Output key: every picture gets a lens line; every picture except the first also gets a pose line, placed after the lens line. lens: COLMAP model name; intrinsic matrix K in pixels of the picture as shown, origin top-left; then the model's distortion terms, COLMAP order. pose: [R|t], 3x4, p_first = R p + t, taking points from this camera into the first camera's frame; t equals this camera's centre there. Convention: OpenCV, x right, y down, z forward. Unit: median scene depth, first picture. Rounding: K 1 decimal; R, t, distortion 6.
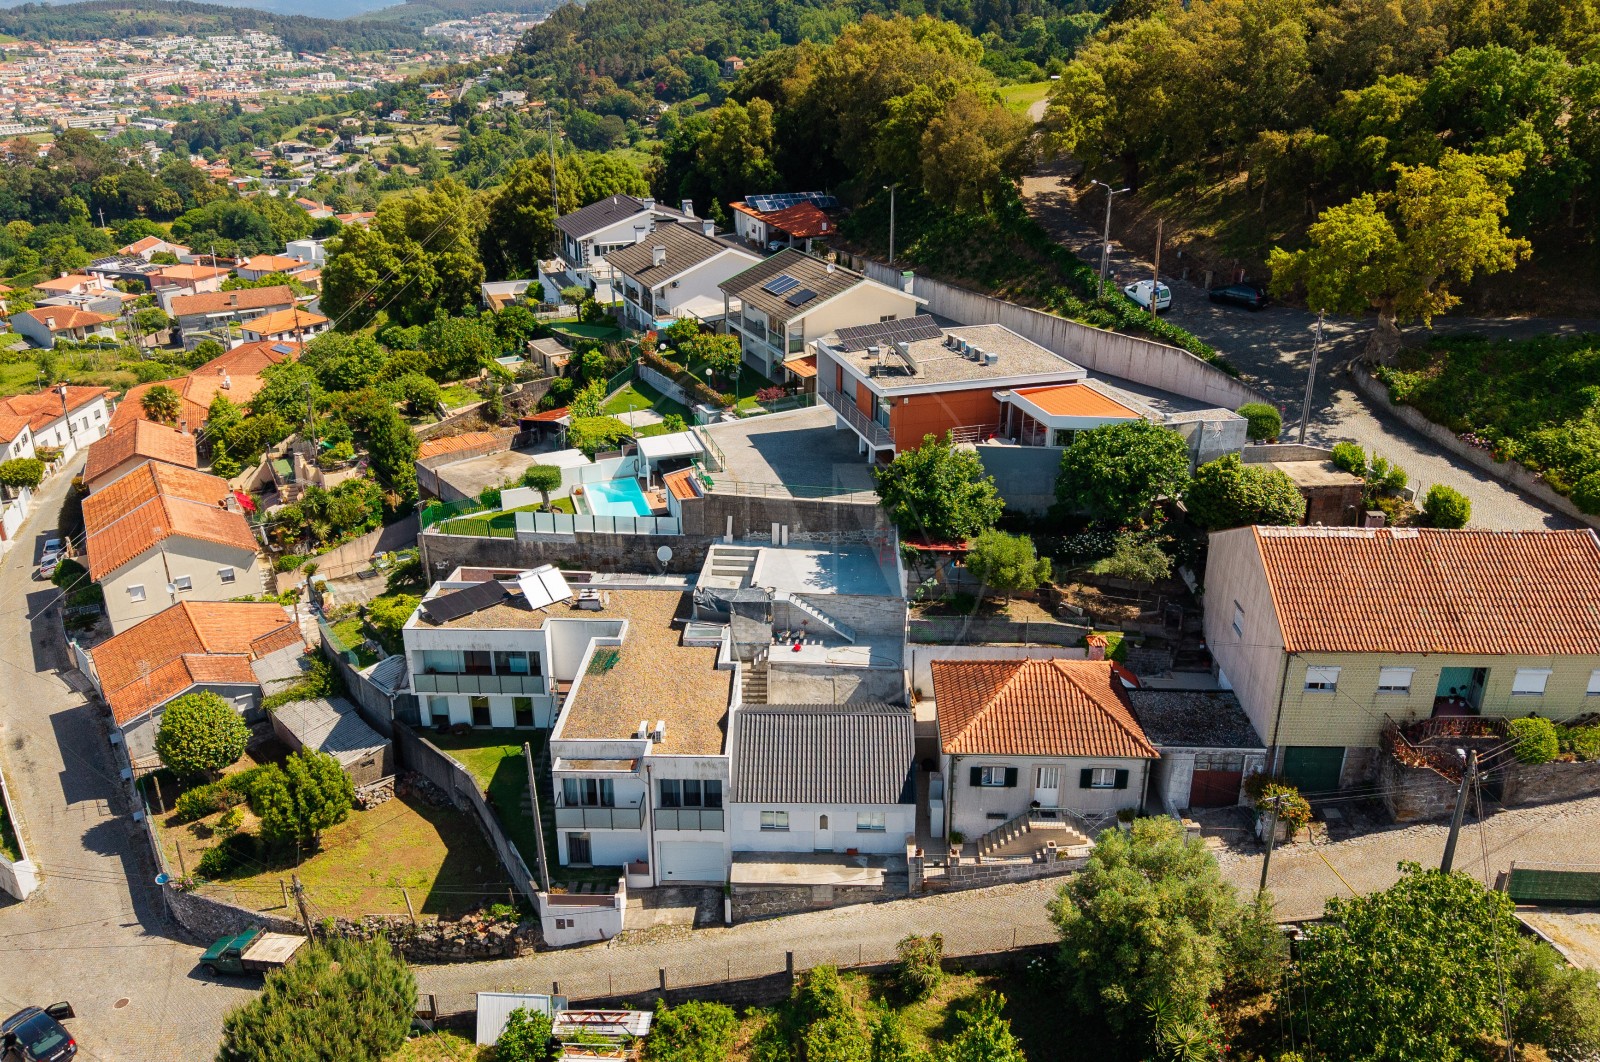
lens RADIAL K [[1258.0, 0, 800.0], [0, 1258.0, 531.0], [0, 0, 1]] dist [0.035192, -0.043432]
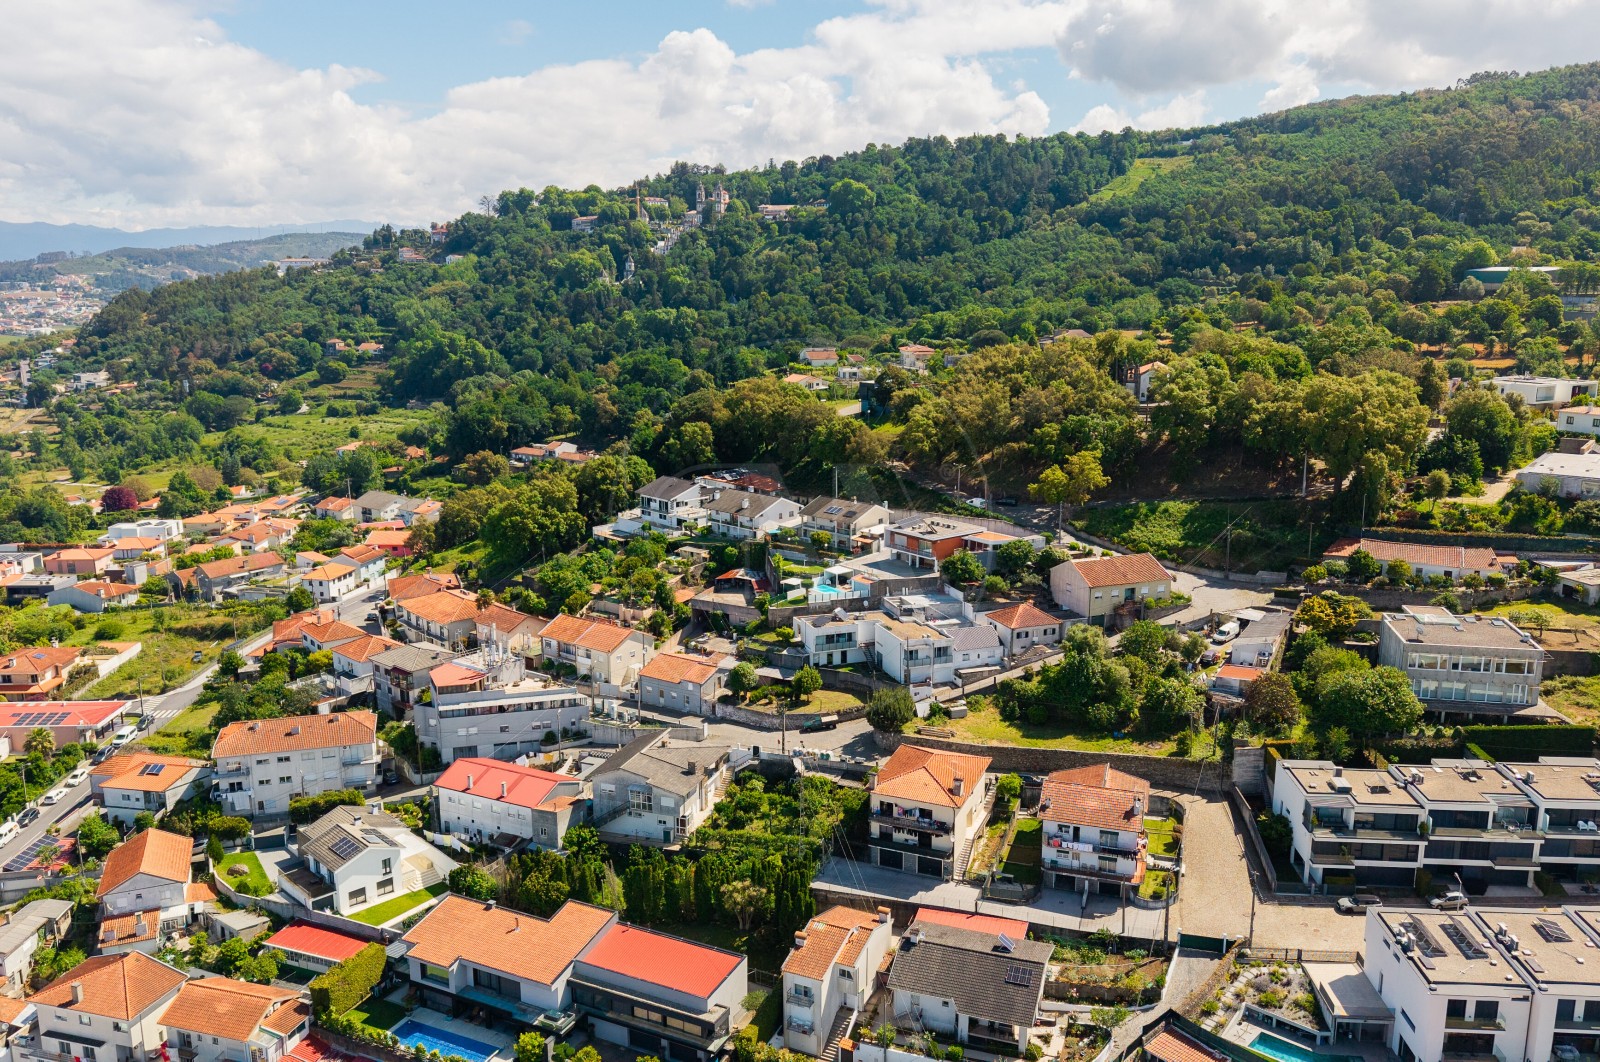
lens RADIAL K [[1258.0, 0, 800.0], [0, 1258.0, 531.0], [0, 0, 1]] dist [0.035192, -0.043432]
pose [[0.925663, -0.077669, 0.370292, -0.099969], [0.145089, 0.976751, -0.157820, 0.022083], [-0.349425, 0.199813, 0.915411, -0.121198]]
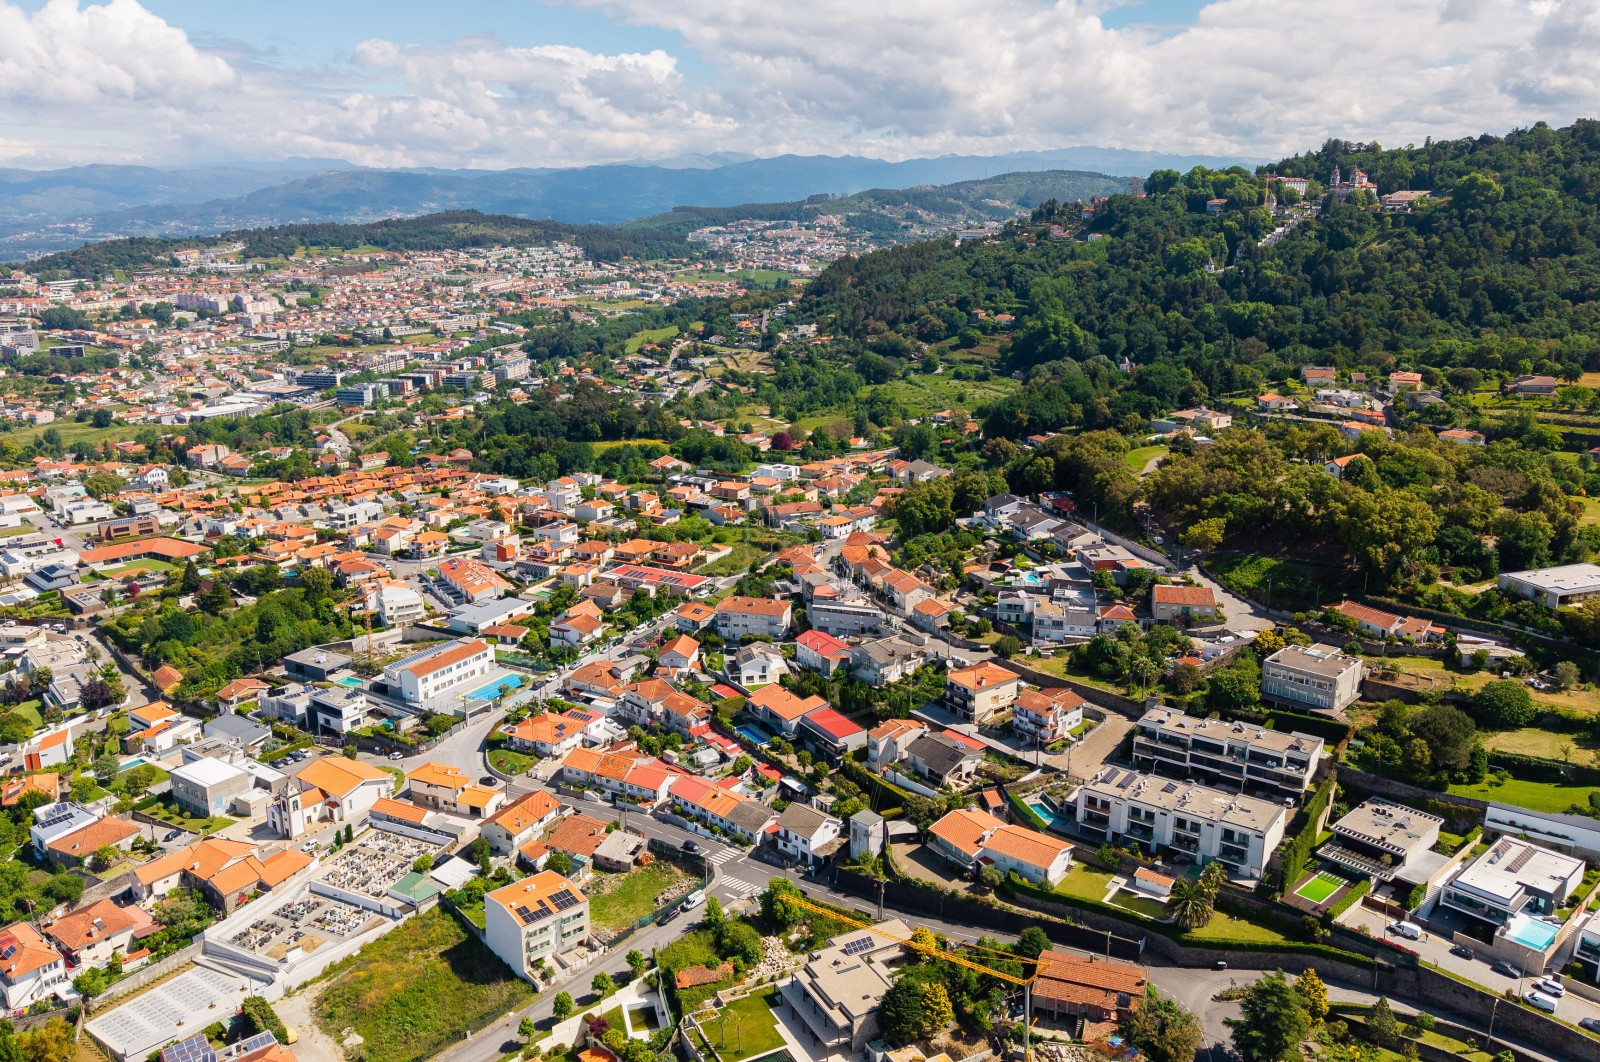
lens RADIAL K [[1260.8, 0, 800.0], [0, 1260.8, 531.0], [0, 0, 1]] dist [0.136193, -0.263932]
pose [[0.987269, 0.045530, -0.152401, -0.024297], [-0.064978, 0.990005, -0.125169, 0.037077], [0.145179, 0.133478, 0.980361, -0.315745]]
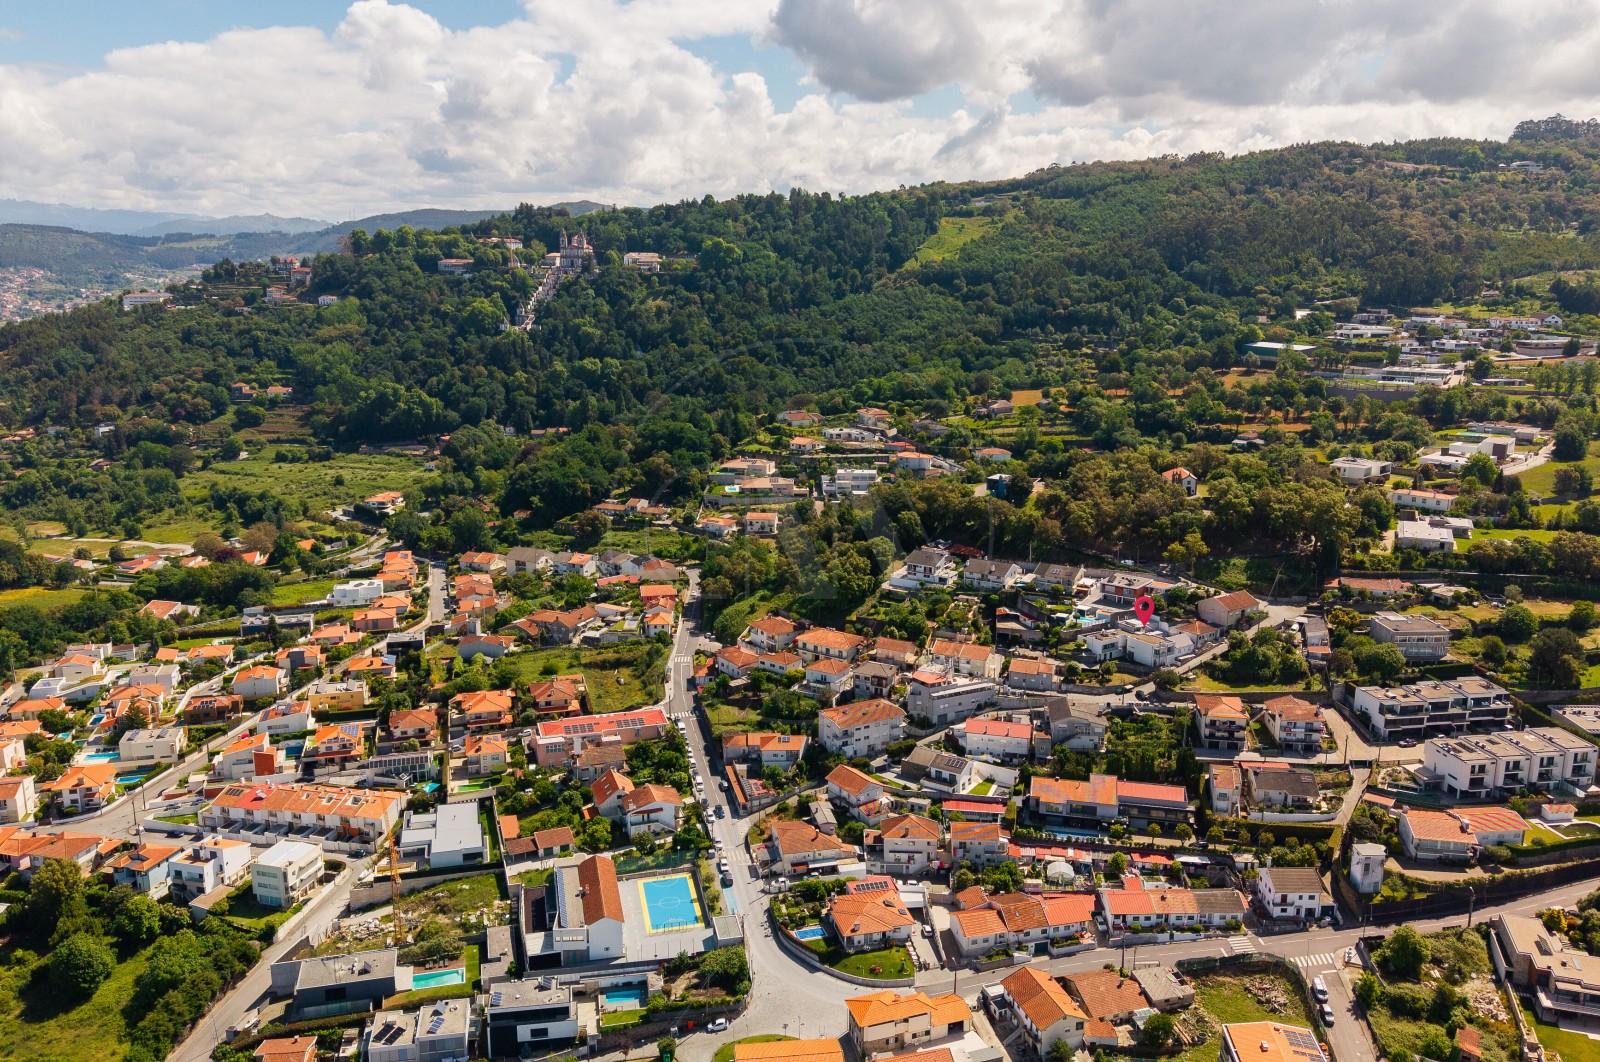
lens RADIAL K [[1258.0, 0, 800.0], [0, 1258.0, 531.0], [0, 0, 1]] dist [0.035192, -0.043432]
pose [[0.810504, -0.124742, 0.572295, -0.325774], [0.220712, 0.970082, -0.101133, -0.009236], [-0.542558, 0.208281, 0.813787, -0.210804]]
